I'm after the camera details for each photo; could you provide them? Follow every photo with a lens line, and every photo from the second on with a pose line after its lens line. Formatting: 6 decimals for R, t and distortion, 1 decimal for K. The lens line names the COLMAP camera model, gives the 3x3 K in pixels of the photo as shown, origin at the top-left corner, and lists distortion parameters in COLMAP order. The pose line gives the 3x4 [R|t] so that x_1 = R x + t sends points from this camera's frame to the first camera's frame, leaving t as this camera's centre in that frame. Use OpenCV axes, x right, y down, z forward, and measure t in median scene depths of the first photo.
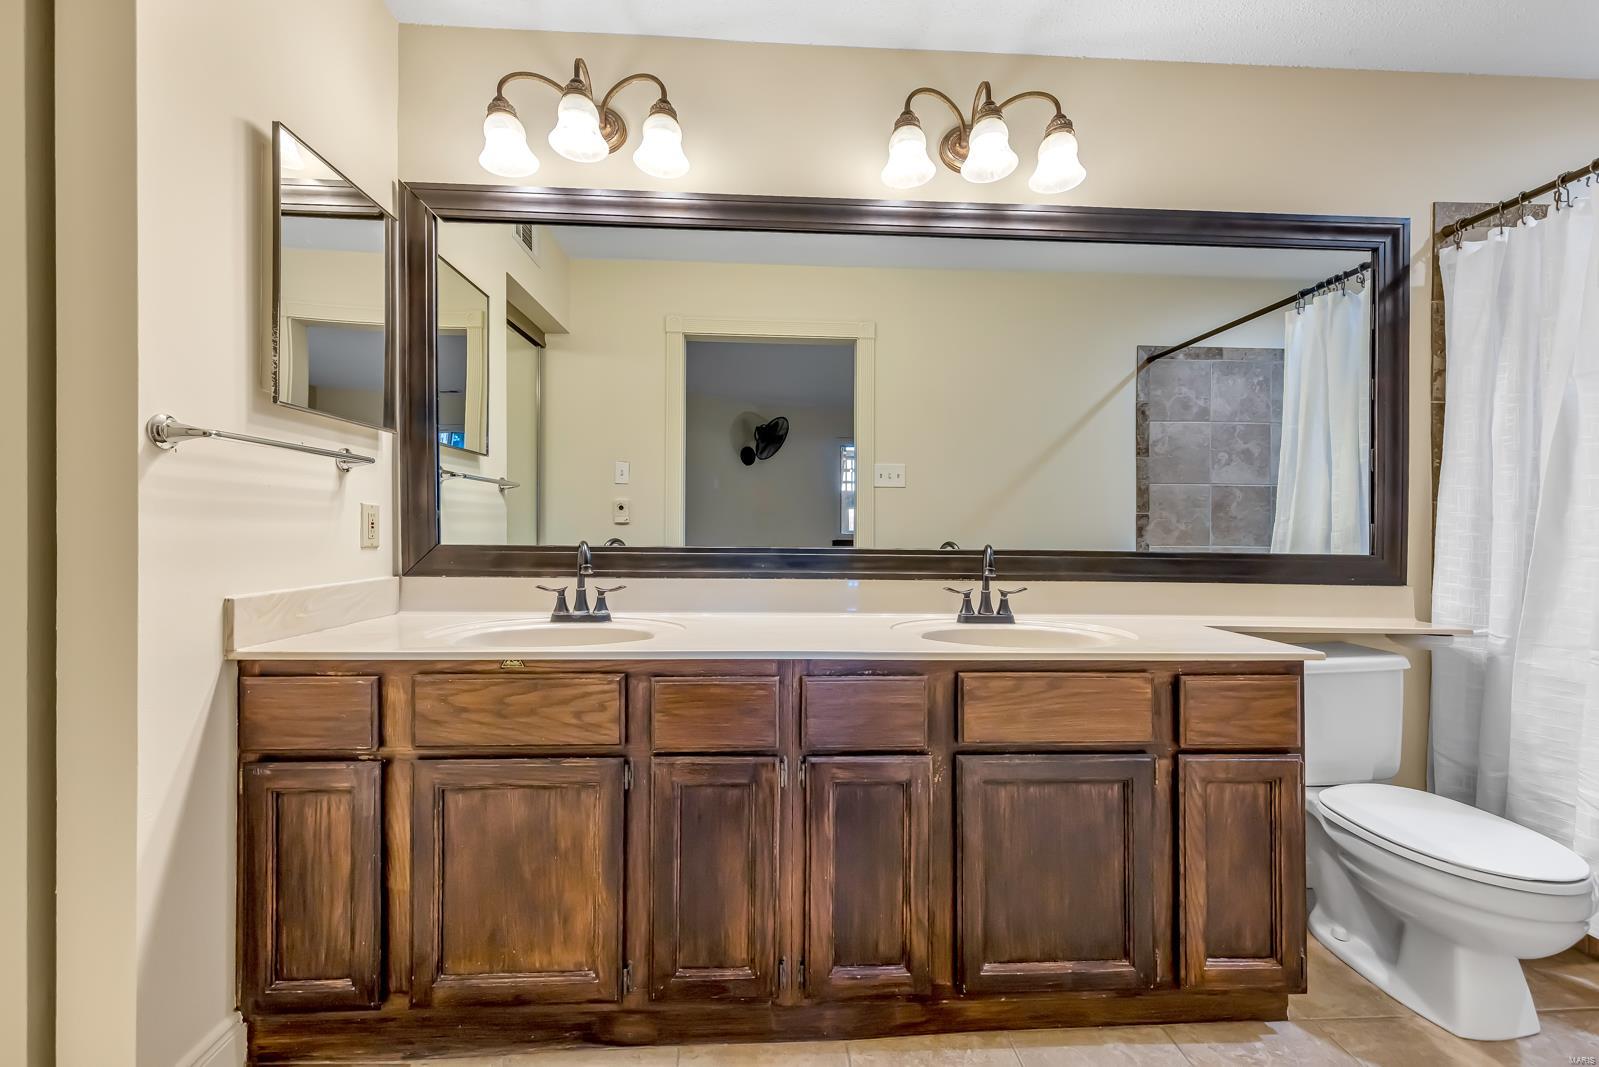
lens RADIAL K [[623.3, 0, 799.5], [0, 623.3, 533.5], [0, 0, 1]] dist [0.007965, -0.000215]
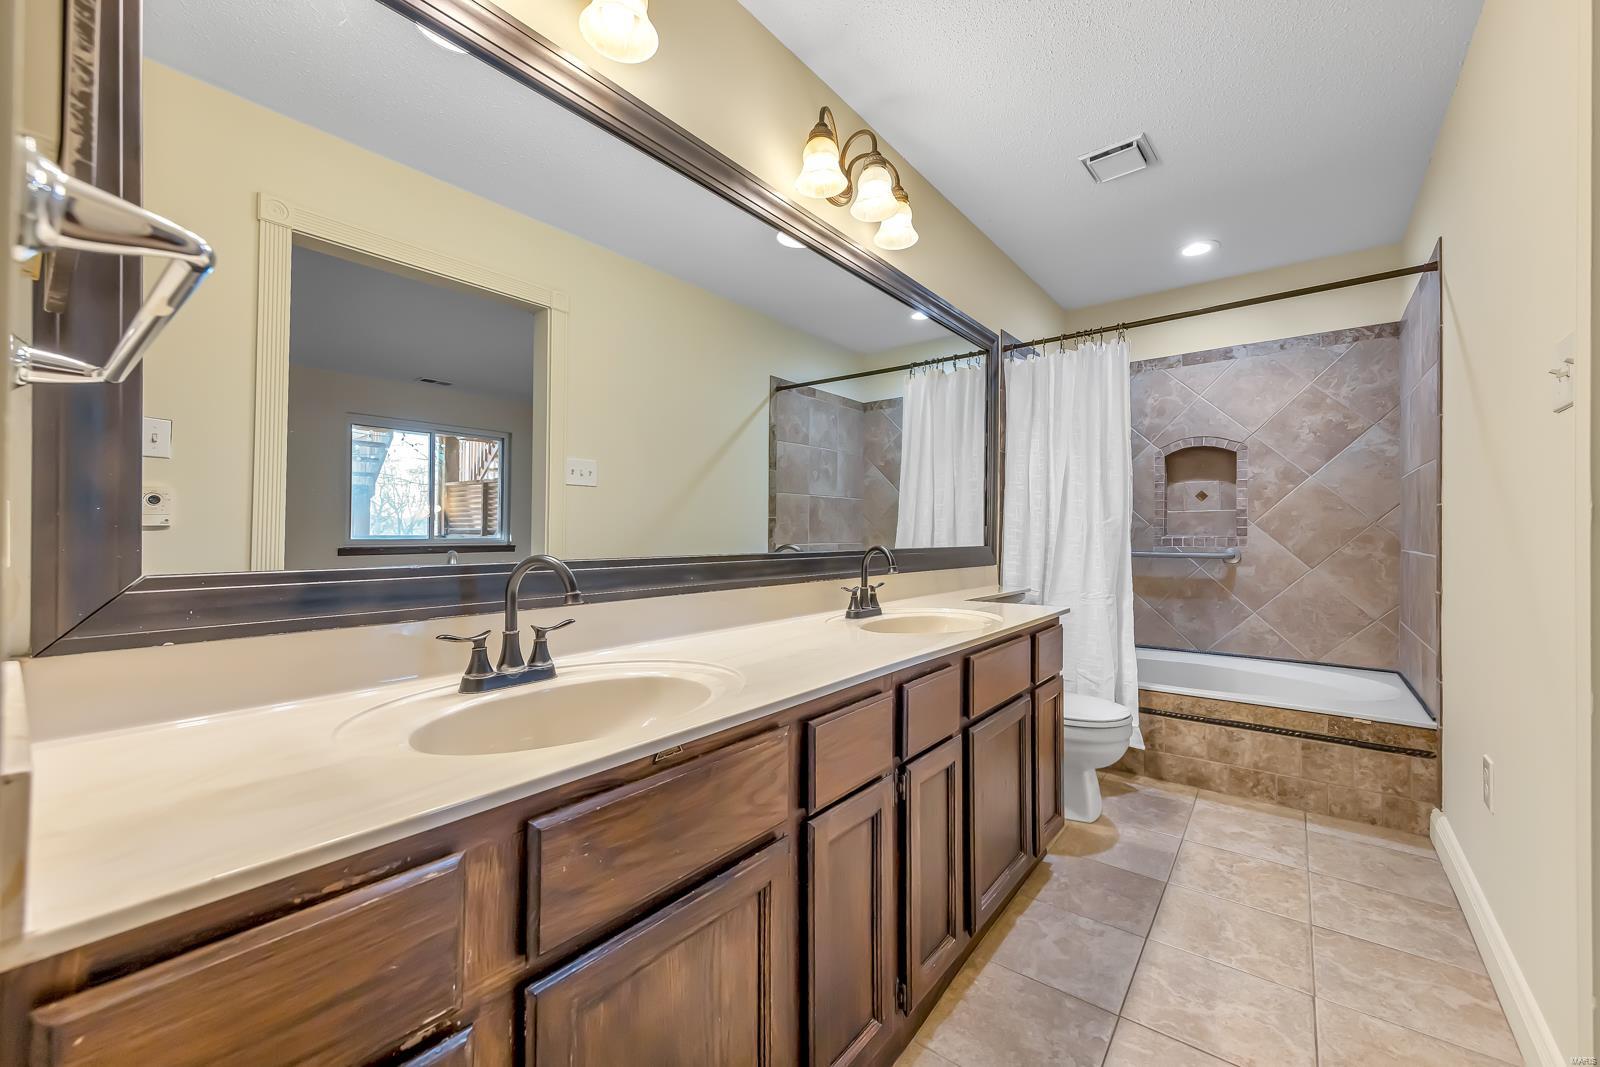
lens RADIAL K [[625.1, 0, 800.3], [0, 625.1, 529.8], [0, 0, 1]] dist [0.009520, 0.000822]
pose [[0.670167, -0.006556, 0.742181, -0.484576], [0.013061, 0.999910, -0.002962, -0.007287], [-0.742095, 0.011679, 0.670193, 0.271796]]
